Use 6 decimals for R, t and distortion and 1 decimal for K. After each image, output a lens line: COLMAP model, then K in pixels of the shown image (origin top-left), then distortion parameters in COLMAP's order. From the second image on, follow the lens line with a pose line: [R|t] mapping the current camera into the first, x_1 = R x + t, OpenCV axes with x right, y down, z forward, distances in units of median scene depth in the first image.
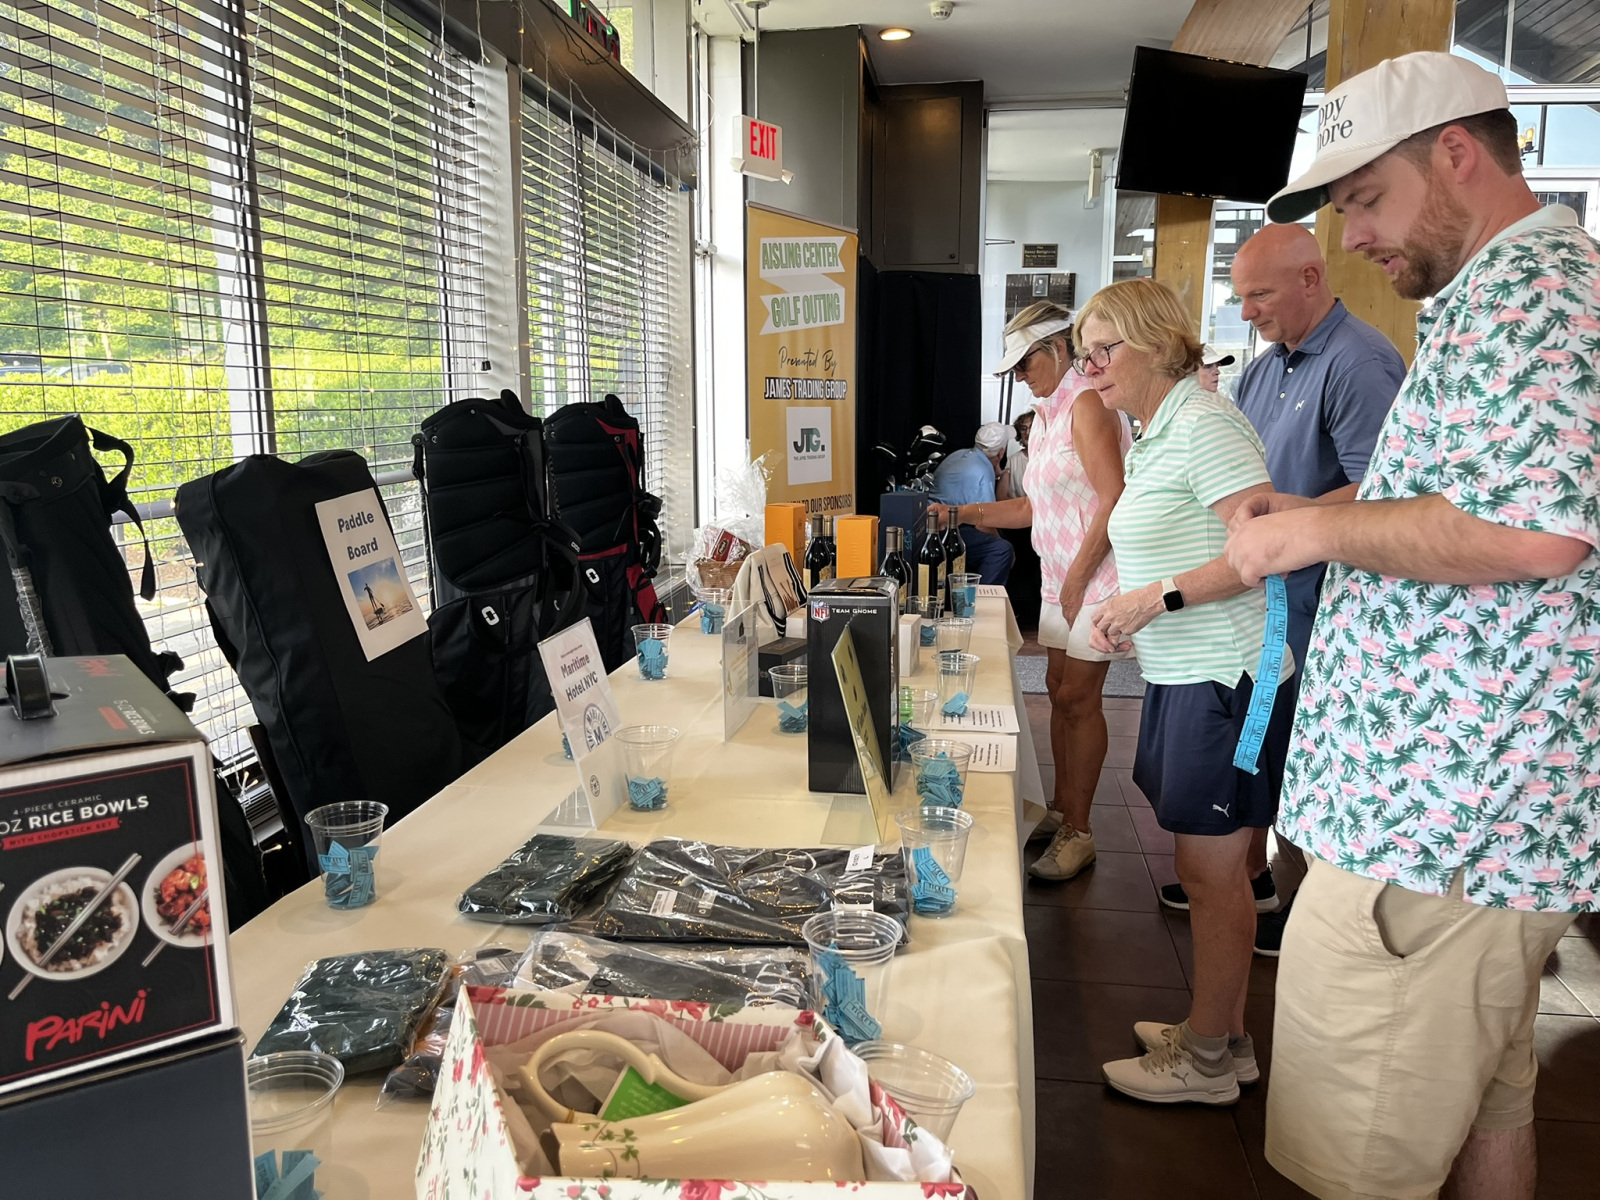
lens RADIAL K [[1228.6, 0, 787.1], [0, 1228.6, 605.7], [0, 0, 1]] dist [0.076025, -0.108493]
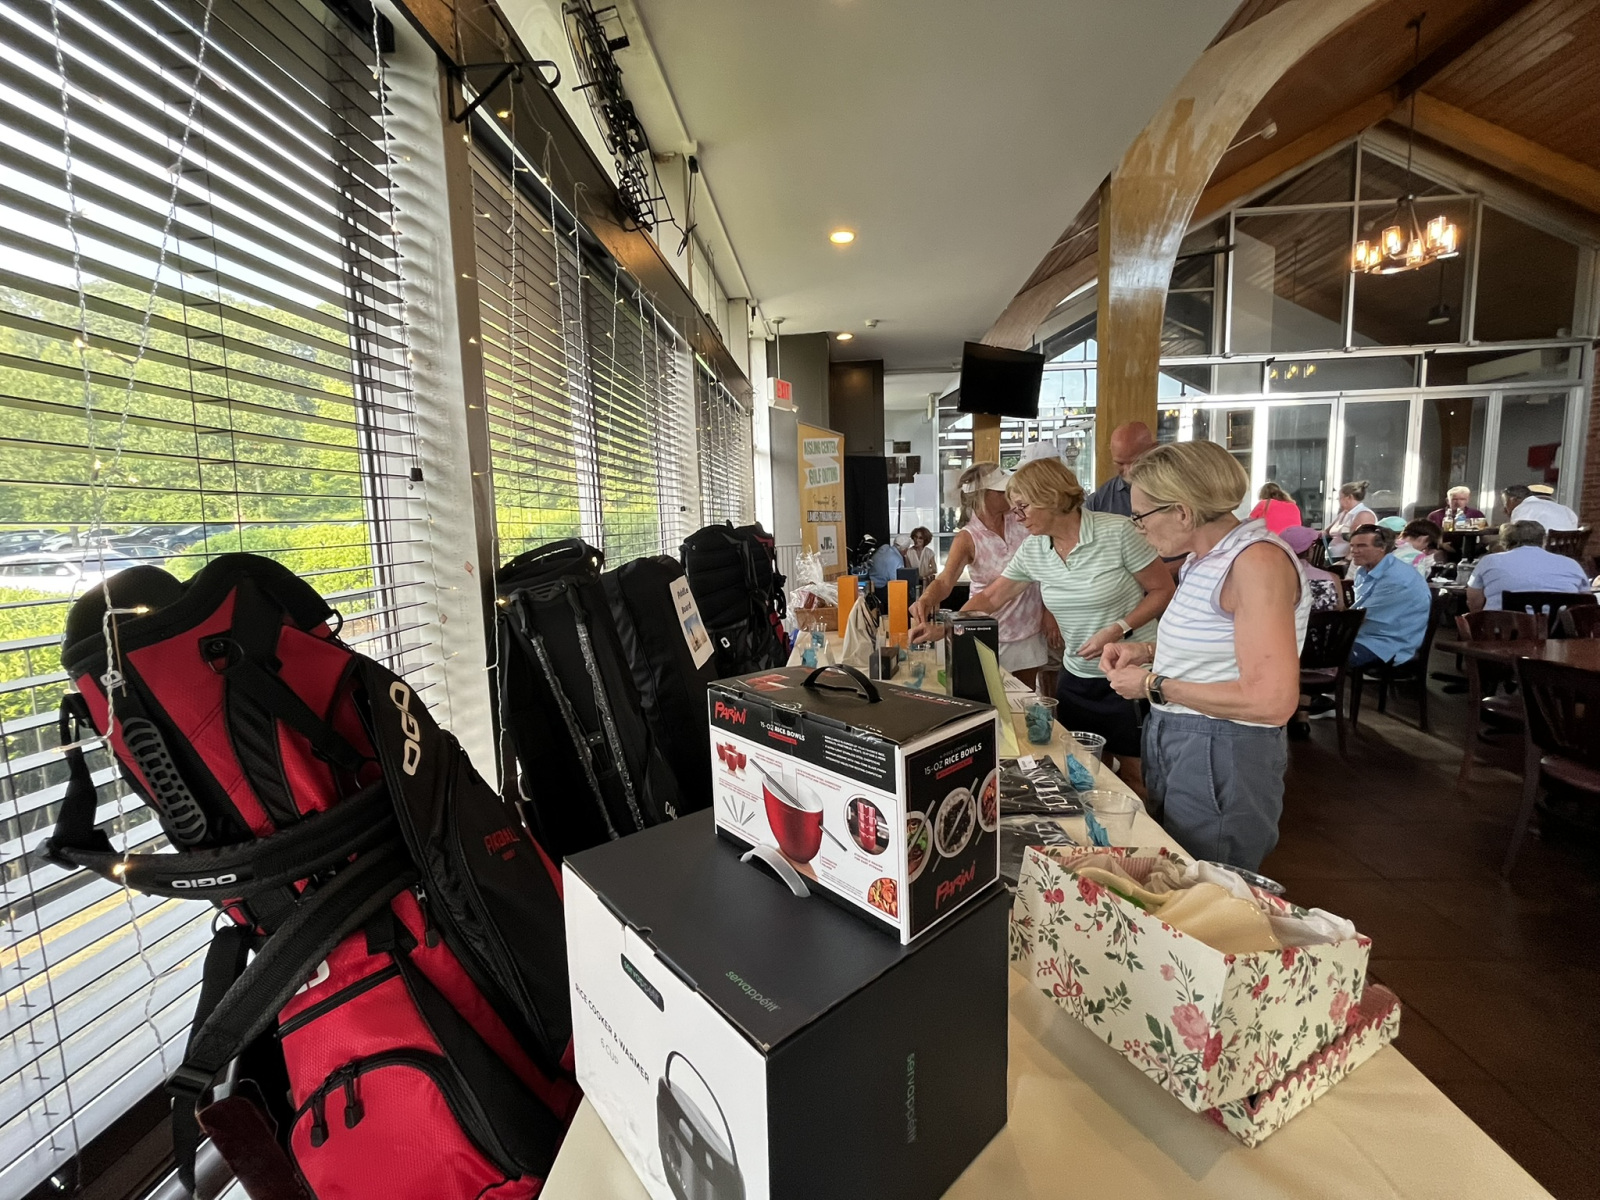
lens RADIAL K [[649.5, 0, 800.0], [0, 649.5, 600.0], [0, 0, 1]] dist [0.007824, -0.000008]
pose [[0.996069, -0.042165, 0.077899, -0.106074], [0.046063, 0.997738, -0.048950, -0.001268], [-0.075659, 0.052346, 0.995759, 0.016187]]
